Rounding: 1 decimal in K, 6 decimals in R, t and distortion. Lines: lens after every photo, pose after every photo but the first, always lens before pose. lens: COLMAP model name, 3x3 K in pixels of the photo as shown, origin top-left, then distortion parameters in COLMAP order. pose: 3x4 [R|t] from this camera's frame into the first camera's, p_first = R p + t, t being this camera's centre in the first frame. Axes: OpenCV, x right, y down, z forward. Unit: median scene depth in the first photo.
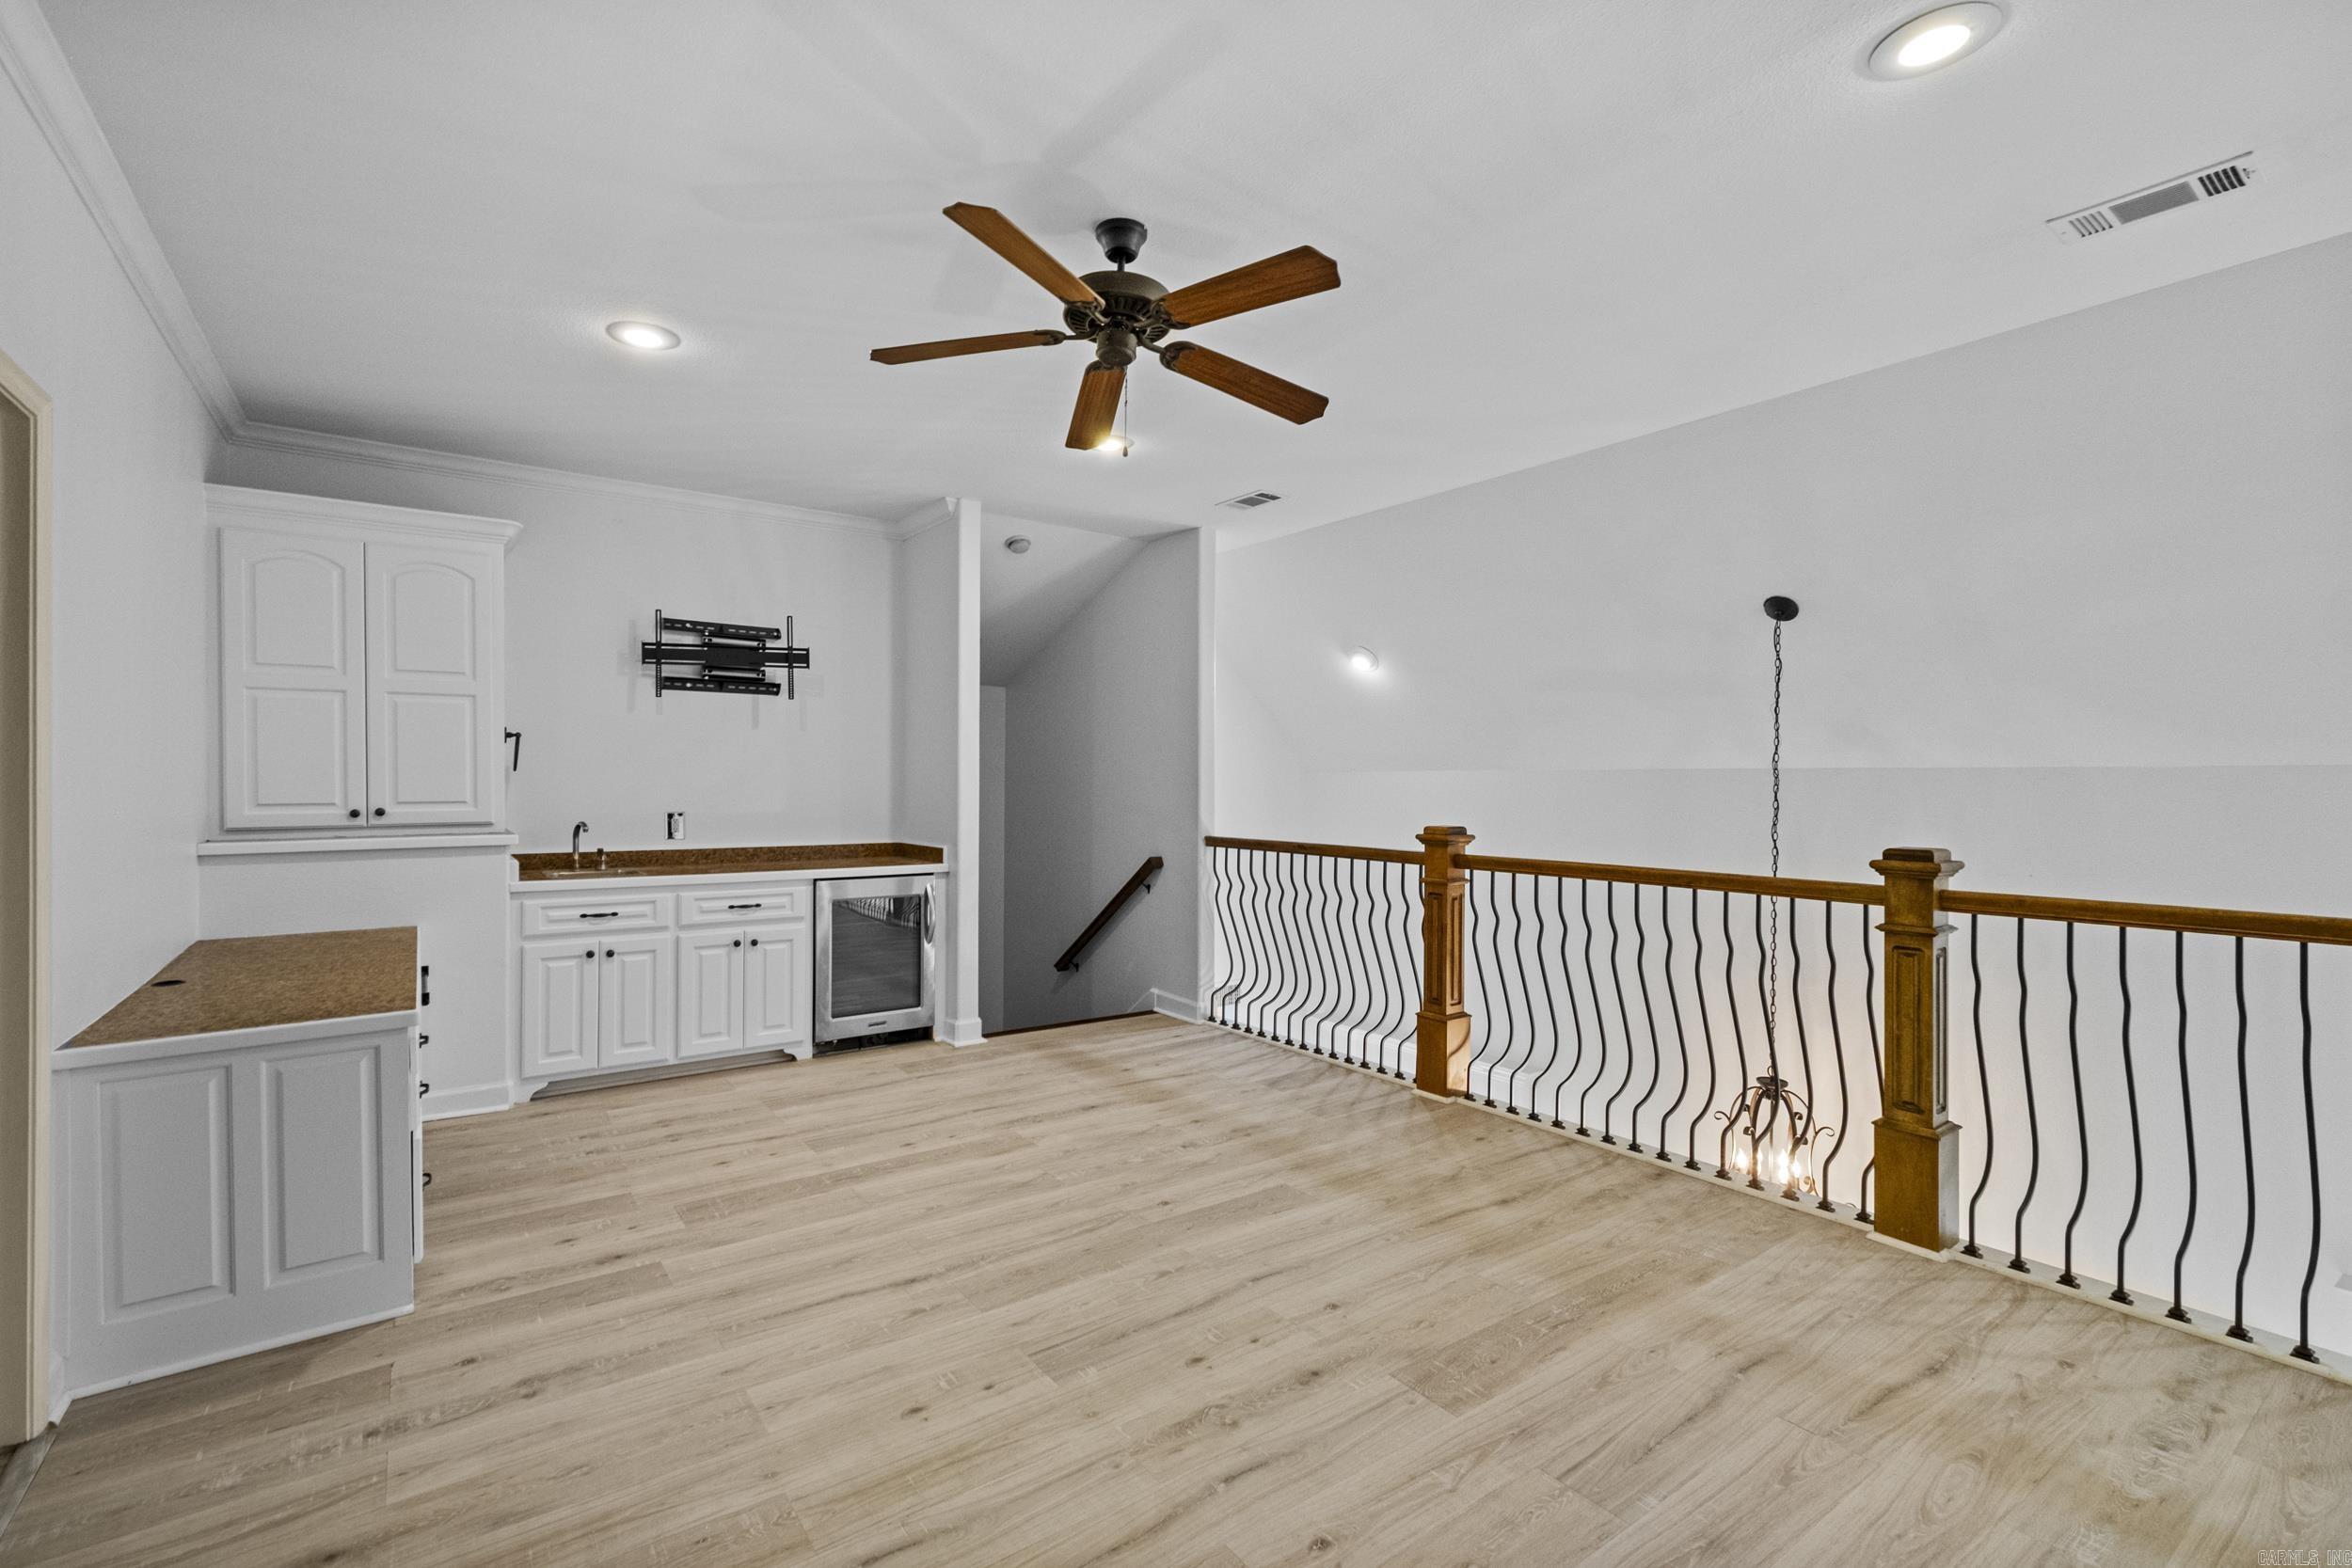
lens RADIAL K [[1025.9, 0, 1156.2], [0, 1025.9, 777.2], [0, 0, 1]] dist [-0.005417, -0.000458]
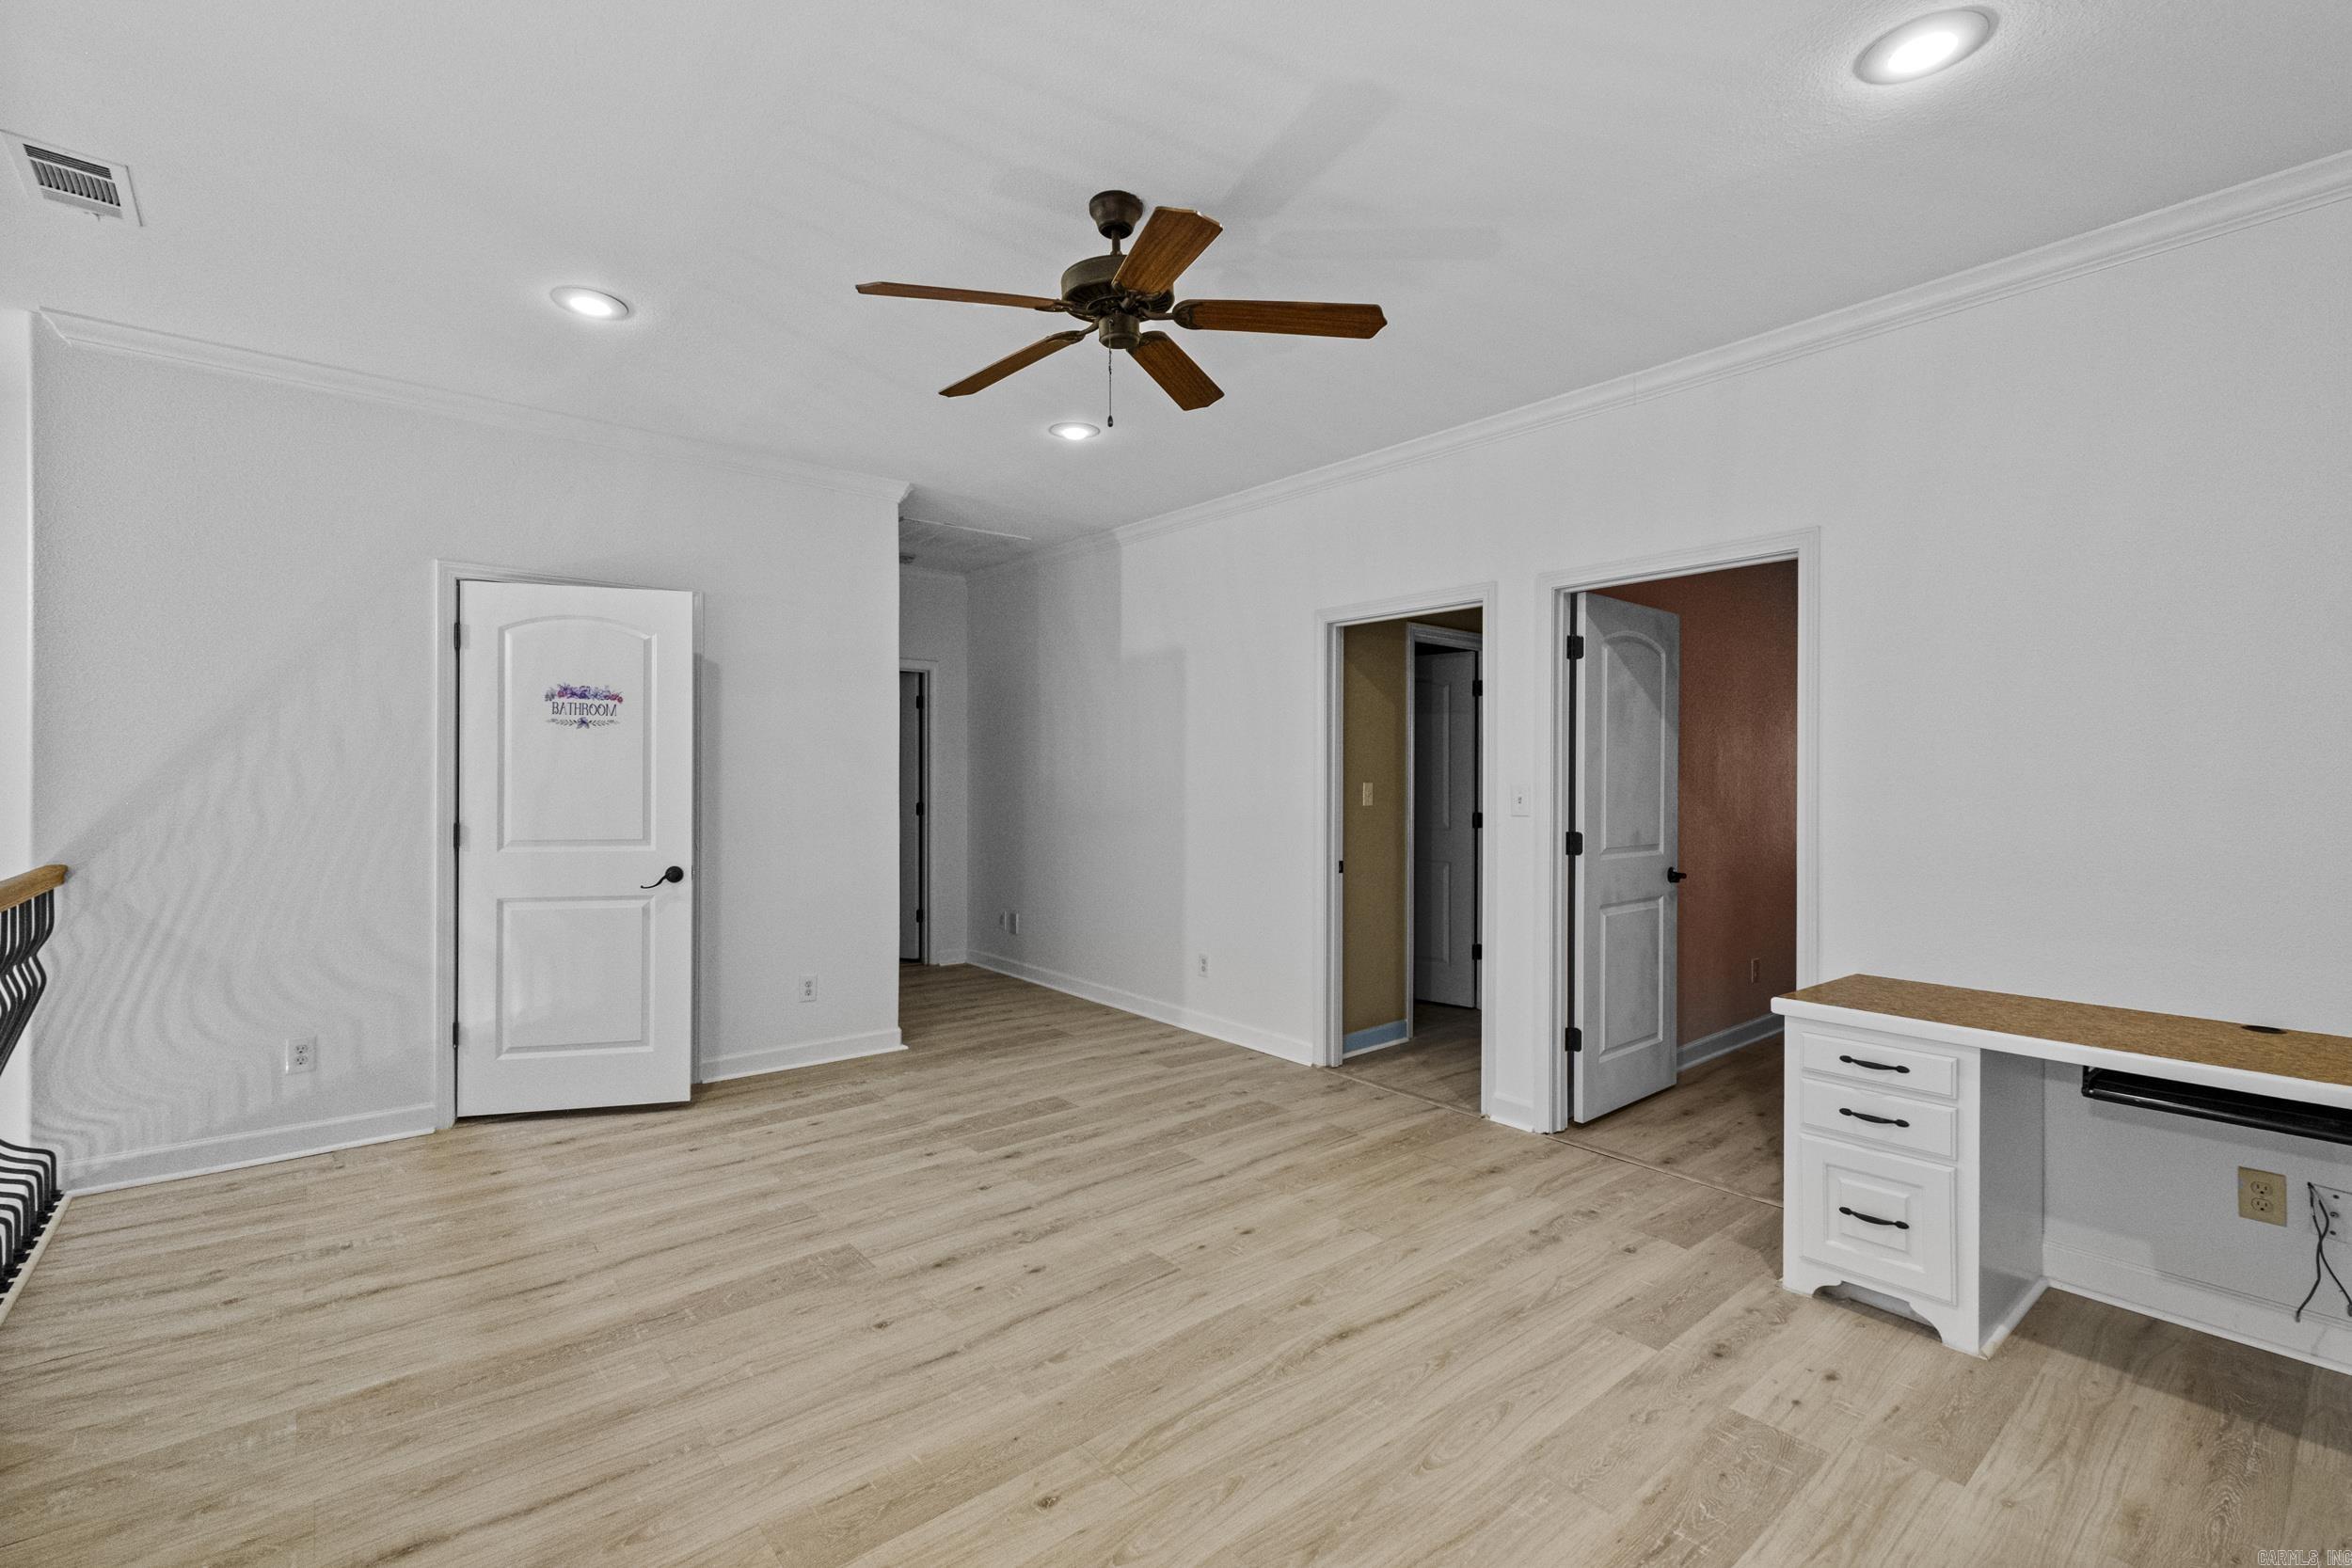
lens RADIAL K [[1025.9, 0, 1156.2], [0, 1025.9, 777.2], [0, 0, 1]] dist [-0.005417, -0.000458]
pose [[-0.997872, -0.010251, -0.064387, -0.014944], [-0.009922, 0.999936, -0.005428, 0.011446], [0.064438, -0.004778, -0.997910, 1.991110]]
